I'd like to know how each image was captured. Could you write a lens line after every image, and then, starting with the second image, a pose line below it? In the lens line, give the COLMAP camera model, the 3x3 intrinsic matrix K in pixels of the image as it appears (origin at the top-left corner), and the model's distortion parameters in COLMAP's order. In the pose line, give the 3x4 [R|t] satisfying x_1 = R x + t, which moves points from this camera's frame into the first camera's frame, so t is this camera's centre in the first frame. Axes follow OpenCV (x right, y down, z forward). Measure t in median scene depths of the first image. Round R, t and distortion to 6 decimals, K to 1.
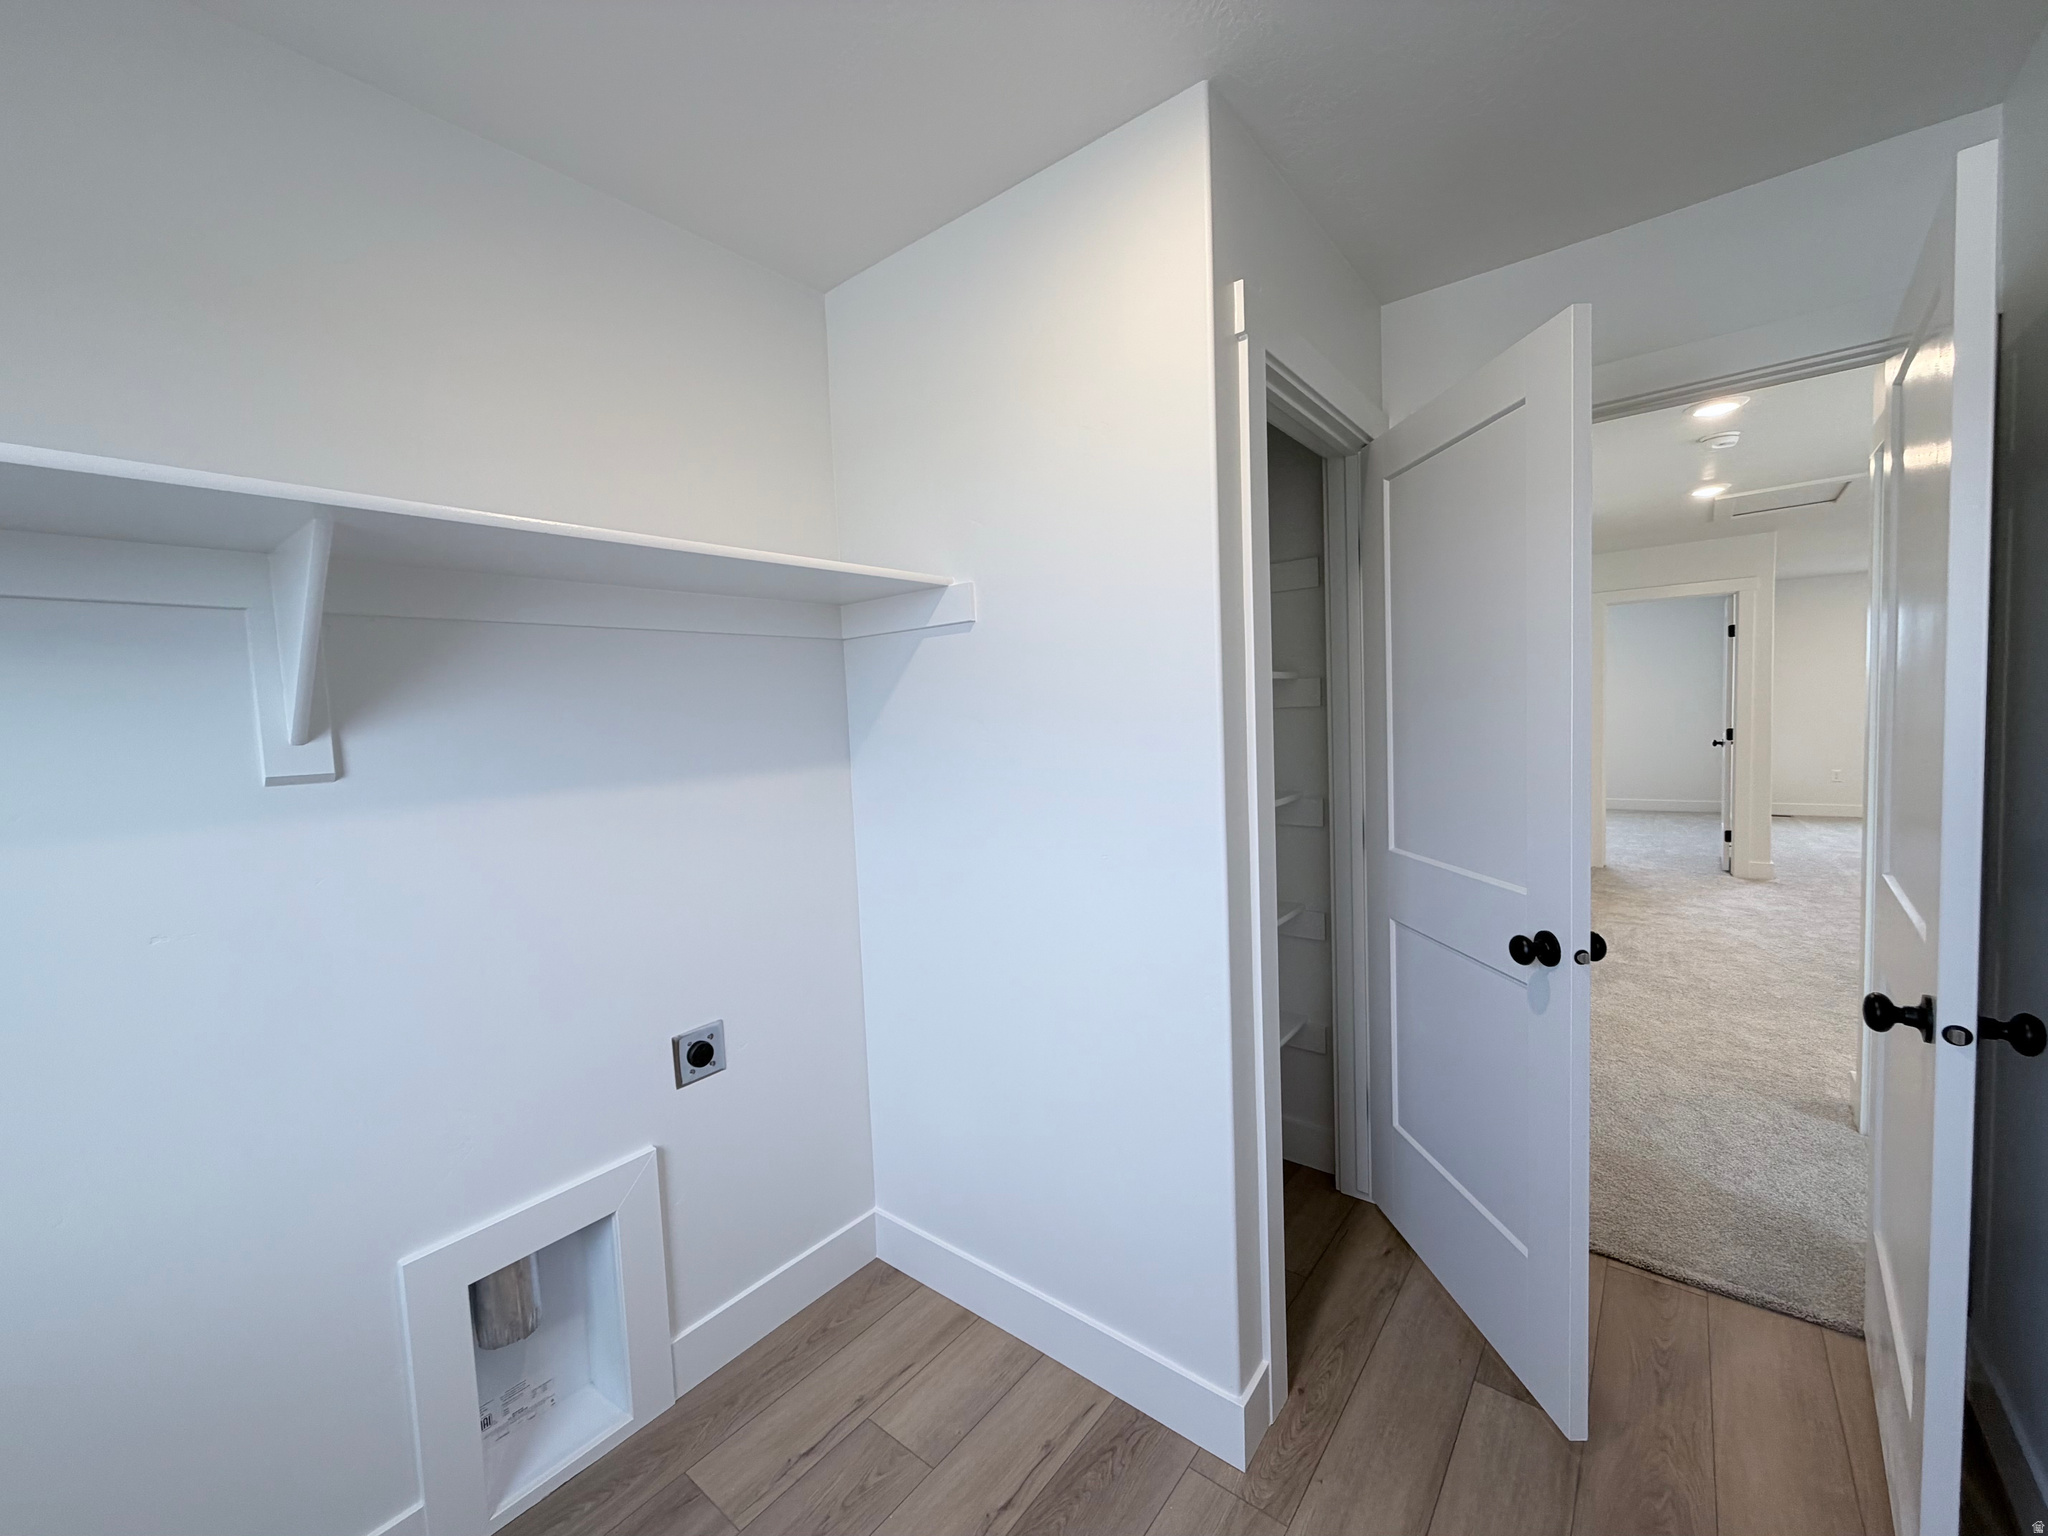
lens RADIAL K [[815.8, 0, 1017.9], [0, 815.8, 764.1], [0, 0, 1]] dist [-0.000902, 0.000395]
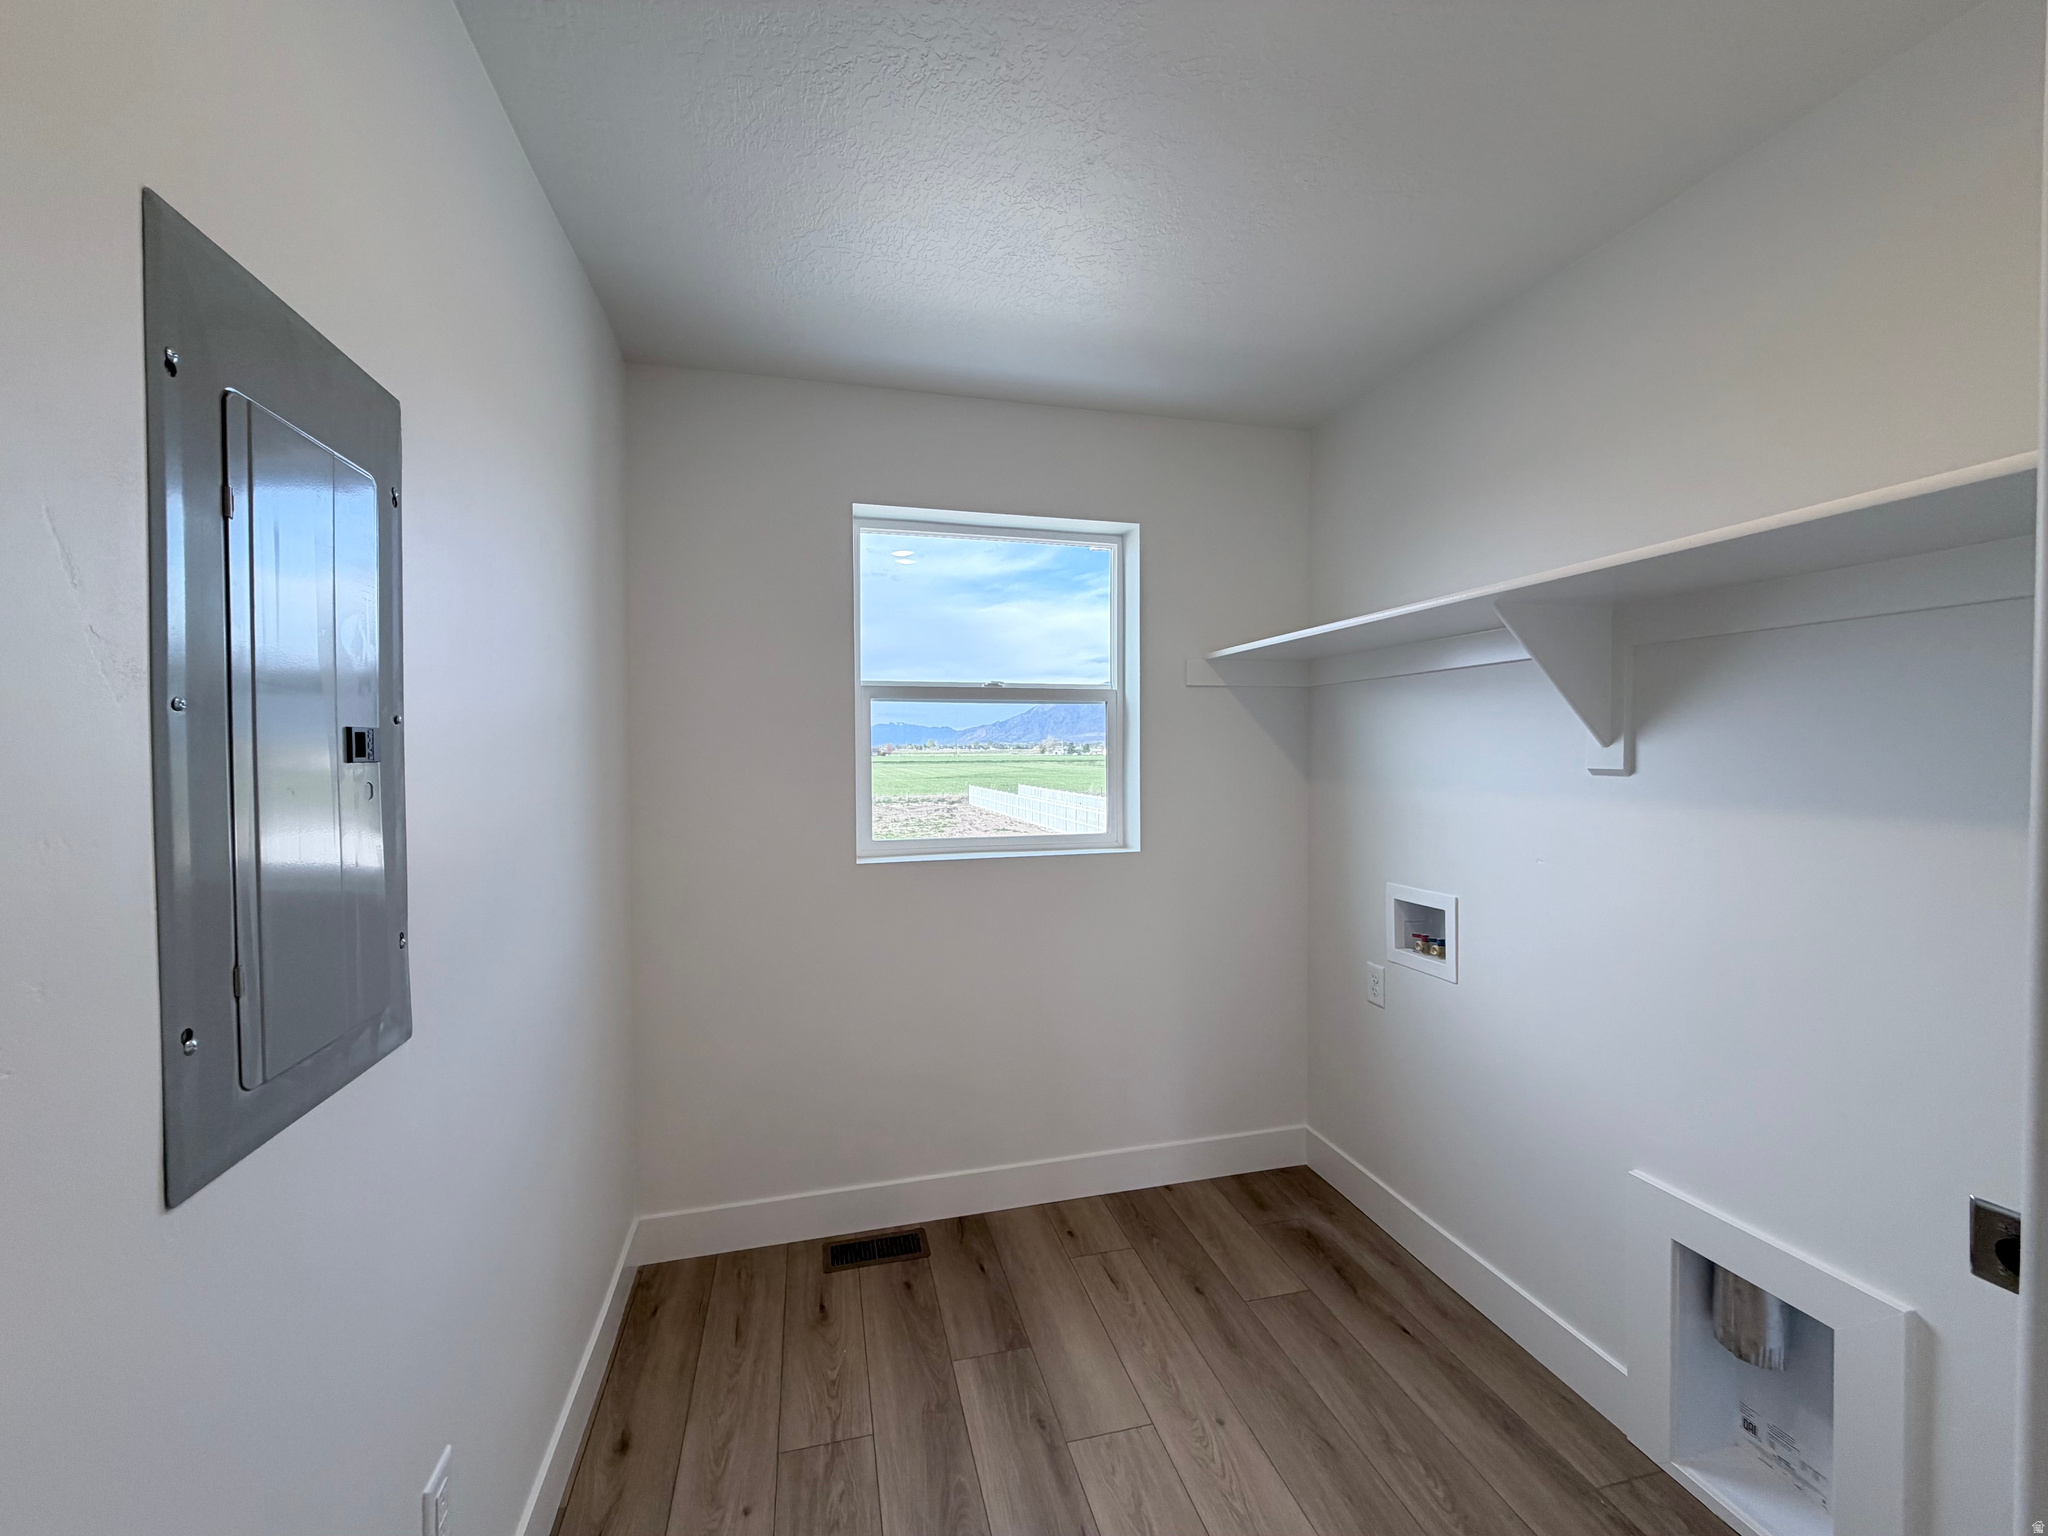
lens RADIAL K [[815.8, 0, 1017.9], [0, 815.8, 764.1], [0, 0, 1]] dist [-0.000902, 0.000395]
pose [[-0.595812, 0.060679, -0.800828, 0.656704], [-0.012834, 0.996295, 0.085039, -0.080670], [0.803021, 0.060945, -0.592826, 0.846976]]
